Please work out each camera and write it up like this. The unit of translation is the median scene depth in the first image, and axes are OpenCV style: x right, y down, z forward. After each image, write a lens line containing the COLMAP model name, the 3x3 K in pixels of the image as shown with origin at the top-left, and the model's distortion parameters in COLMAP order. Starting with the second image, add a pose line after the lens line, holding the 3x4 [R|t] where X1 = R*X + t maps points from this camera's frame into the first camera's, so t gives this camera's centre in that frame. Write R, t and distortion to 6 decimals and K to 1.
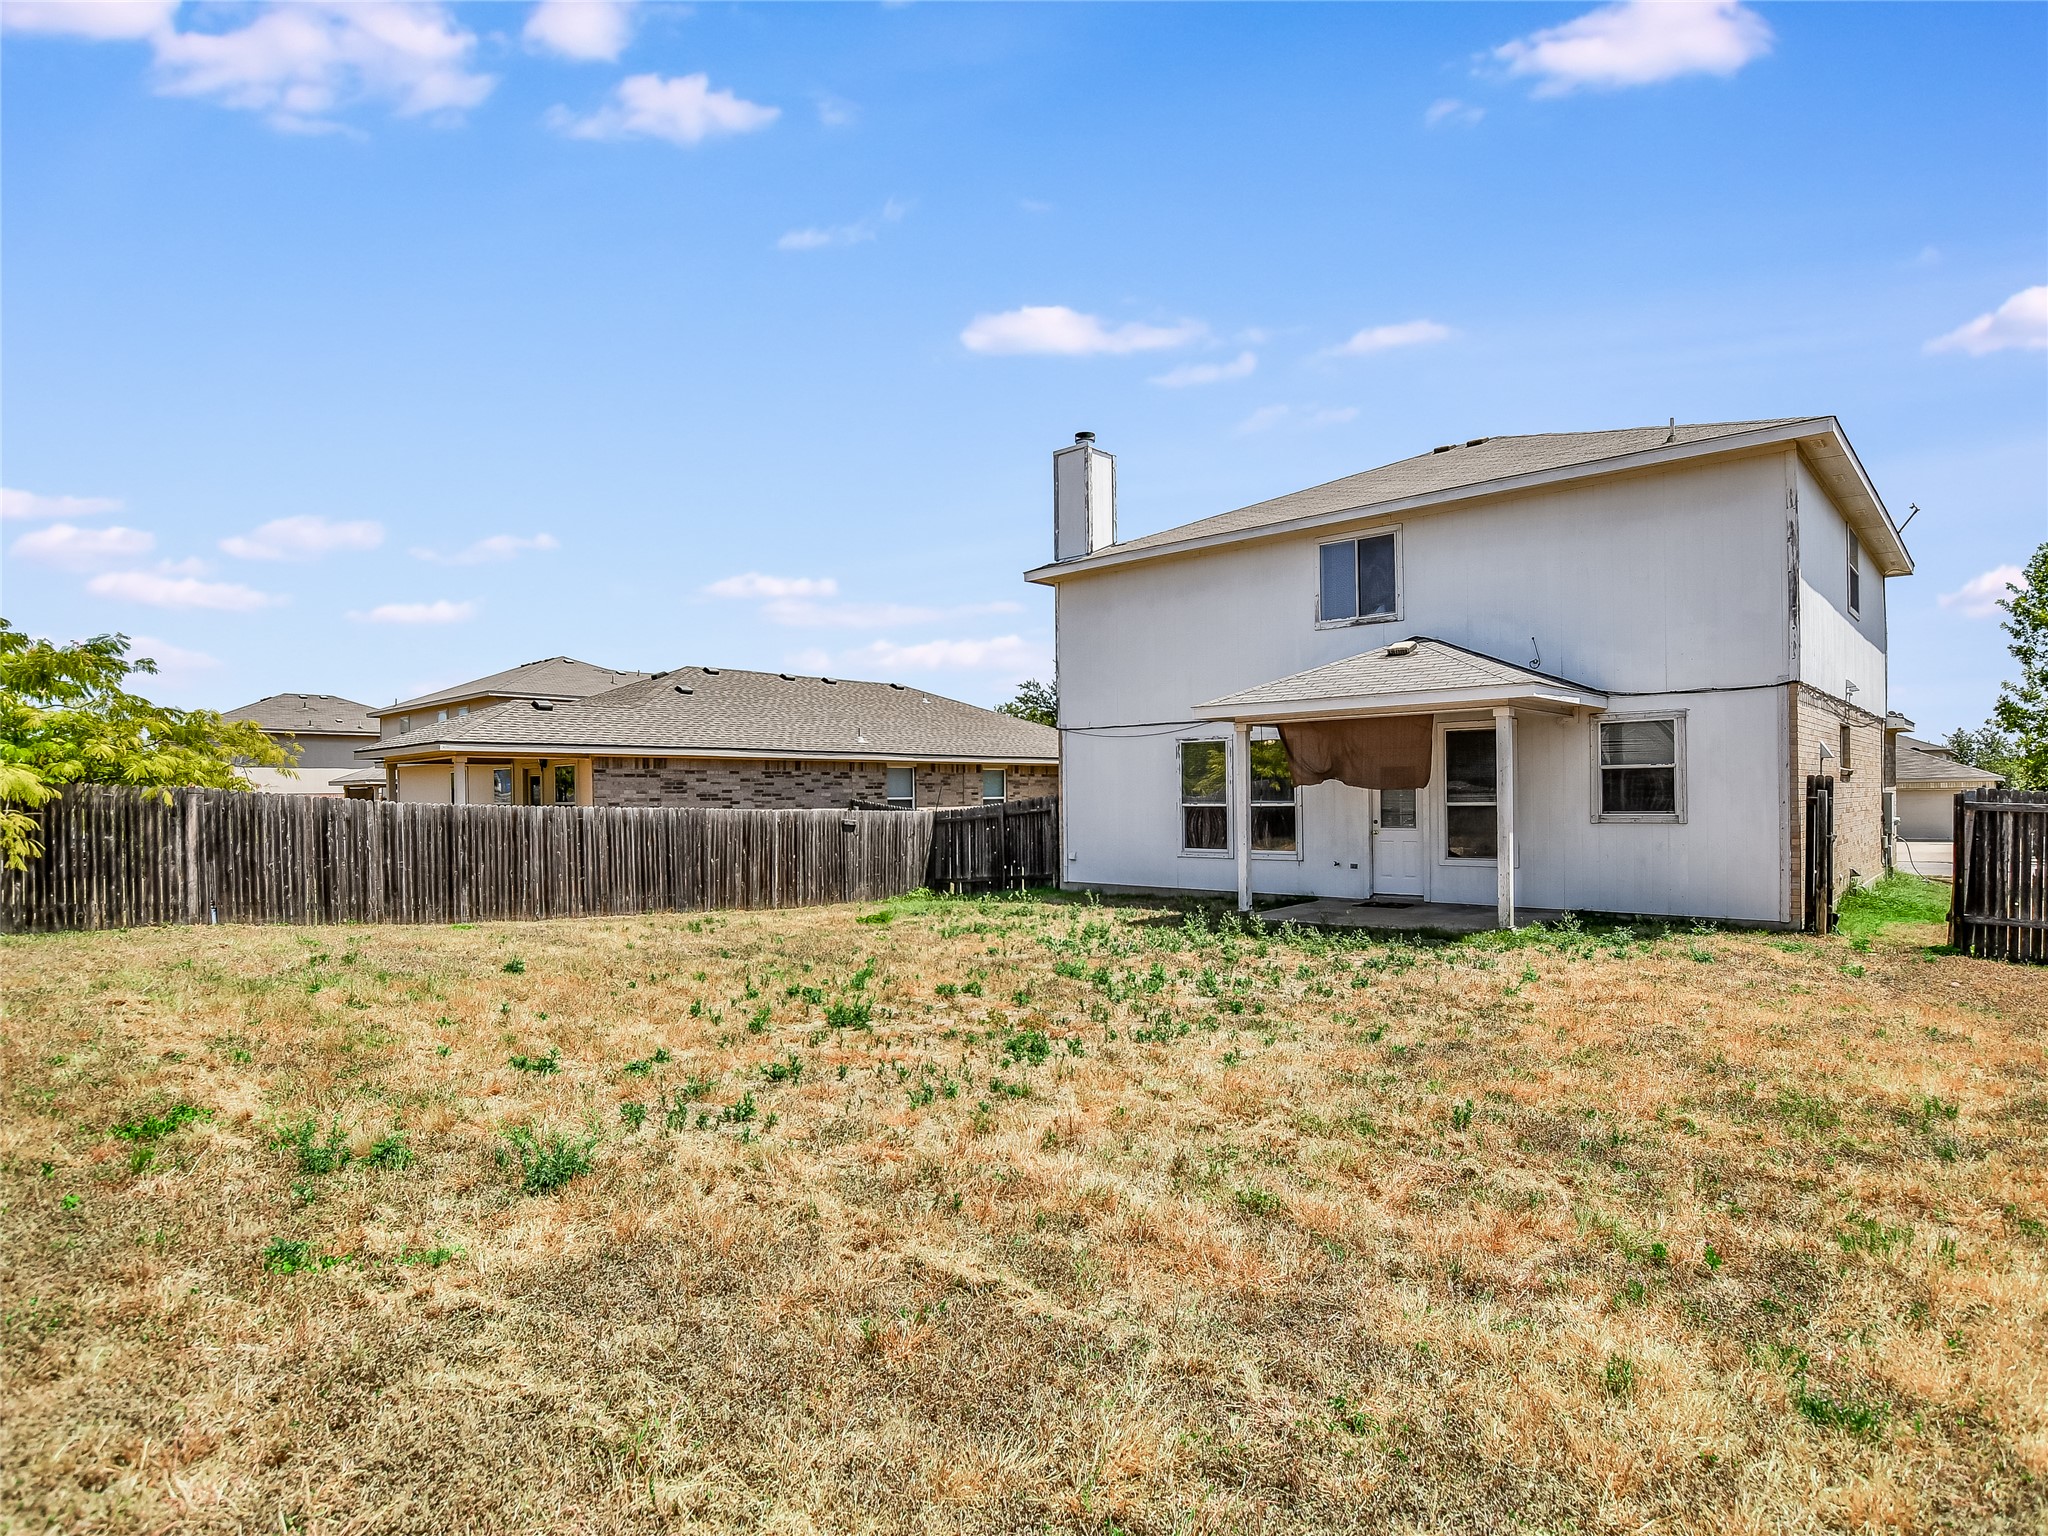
lens RADIAL K [[1027.5, 0, 992.7], [0, 1027.5, 774.9], [0, 0, 1]] dist [-0.030825, 0.001854]
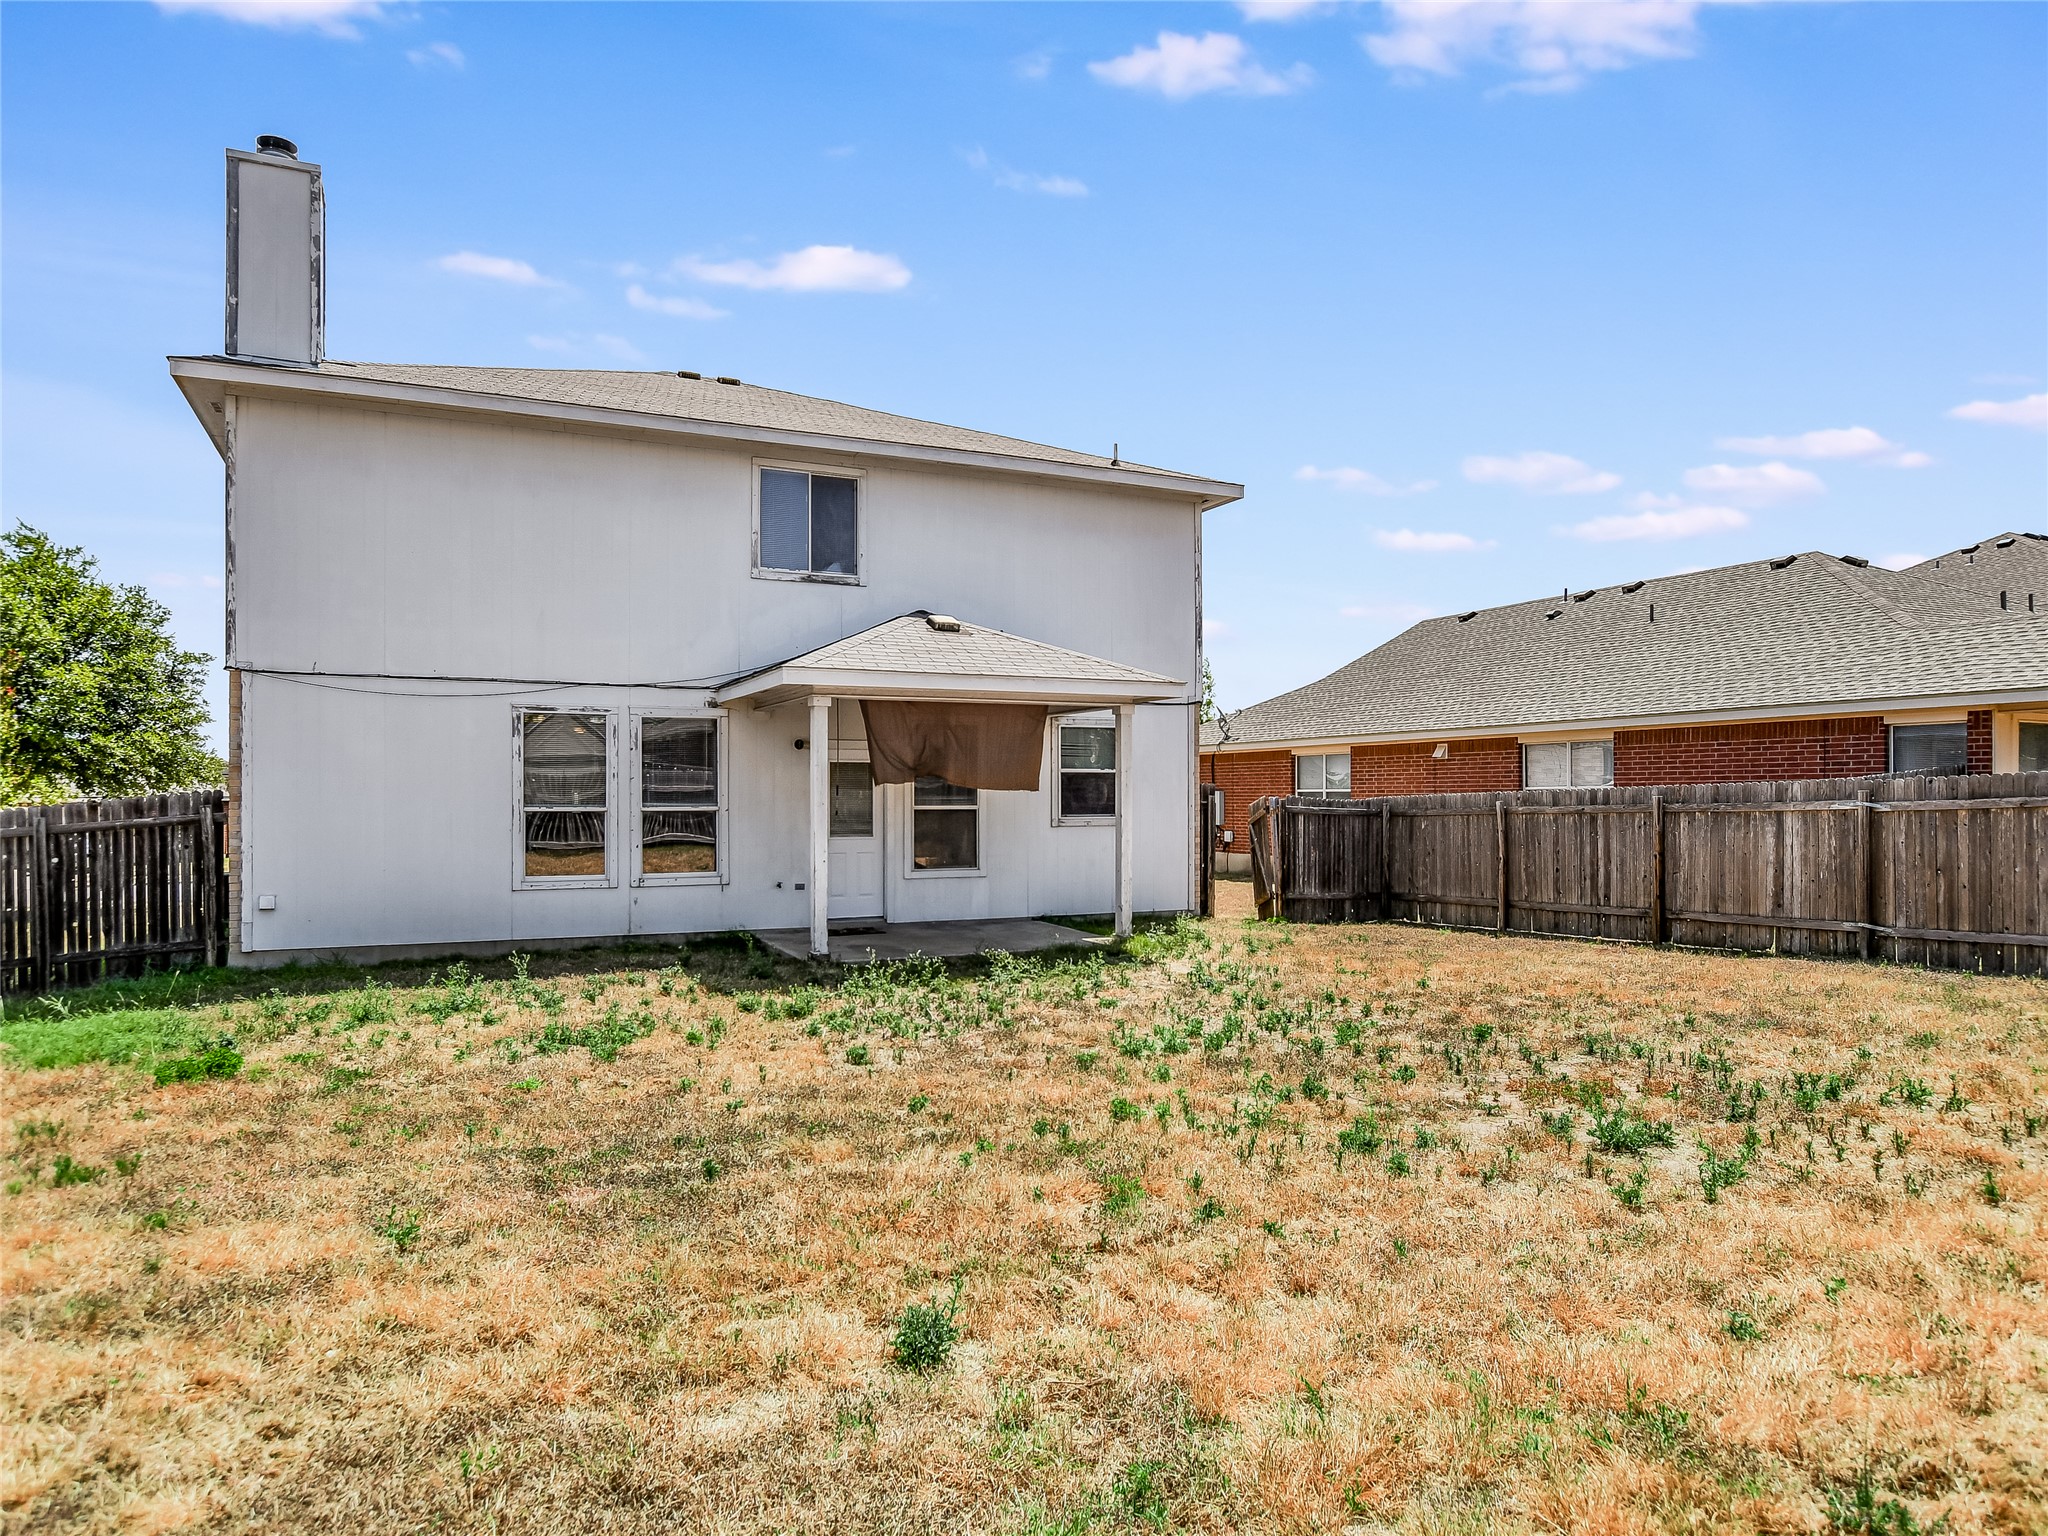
lens RADIAL K [[1231.6, 0, 1018.4], [0, 1231.6, 790.2], [0, 0, 1]] dist [0.002292, 0.000780]
pose [[0.425905, 0.019535, 0.904557, -0.406089], [-0.022194, 0.999692, -0.011140, 0.020801], [-0.904495, -0.015331, 0.426208, 0.412557]]
